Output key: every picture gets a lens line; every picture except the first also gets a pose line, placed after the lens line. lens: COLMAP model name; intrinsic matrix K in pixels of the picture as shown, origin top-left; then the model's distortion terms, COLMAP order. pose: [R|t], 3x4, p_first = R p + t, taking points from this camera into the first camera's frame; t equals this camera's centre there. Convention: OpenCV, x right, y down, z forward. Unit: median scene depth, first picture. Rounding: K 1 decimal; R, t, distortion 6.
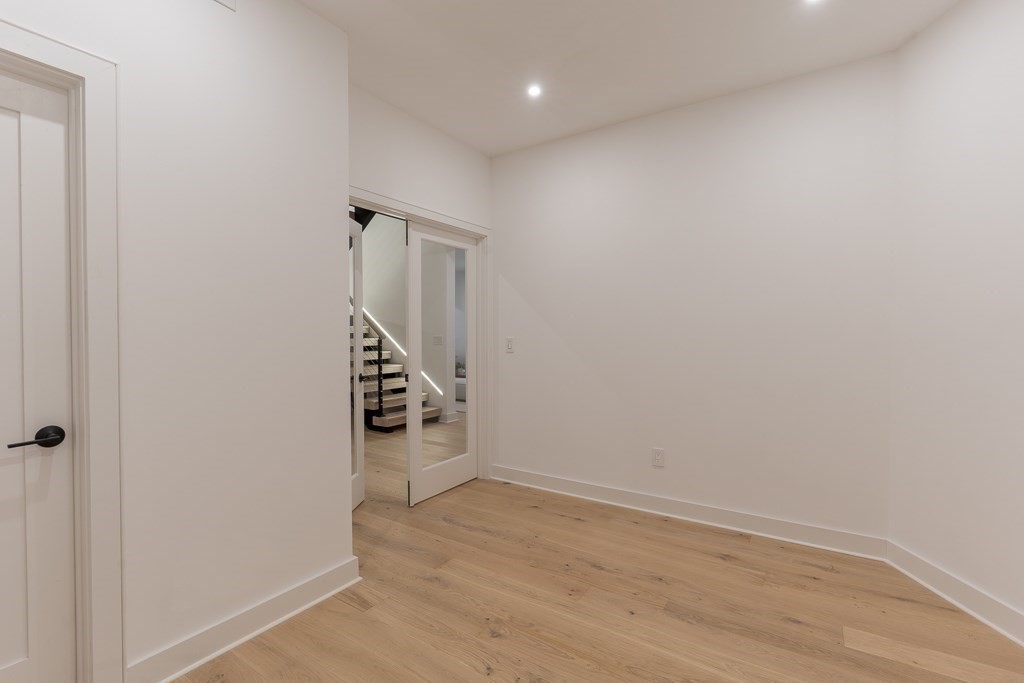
lens RADIAL K [[466.5, 0, 512.0], [0, 466.5, 341.5], [0, 0, 1]] dist [-0.000456, -0.000170]
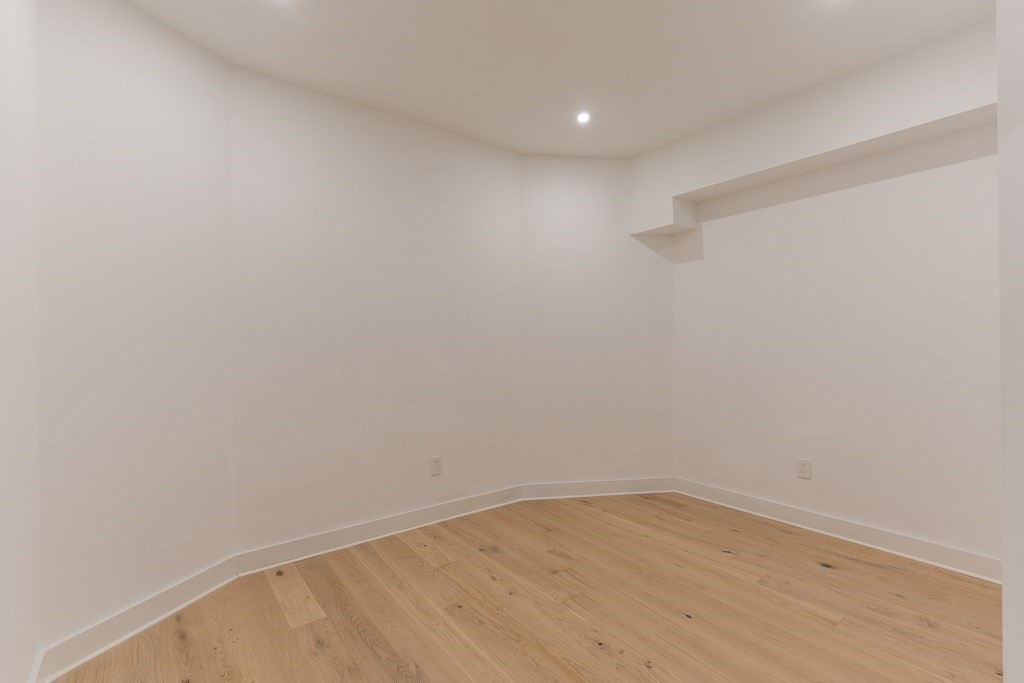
lens RADIAL K [[466.5, 0, 512.0], [0, 466.5, 341.5], [0, 0, 1]] dist [-0.000456, -0.000170]
pose [[-0.952779, 0.010878, 0.303469, -0.076451], [0.014890, 0.999830, 0.010911, -0.030120], [-0.303298, 0.014914, -0.952779, 1.921147]]
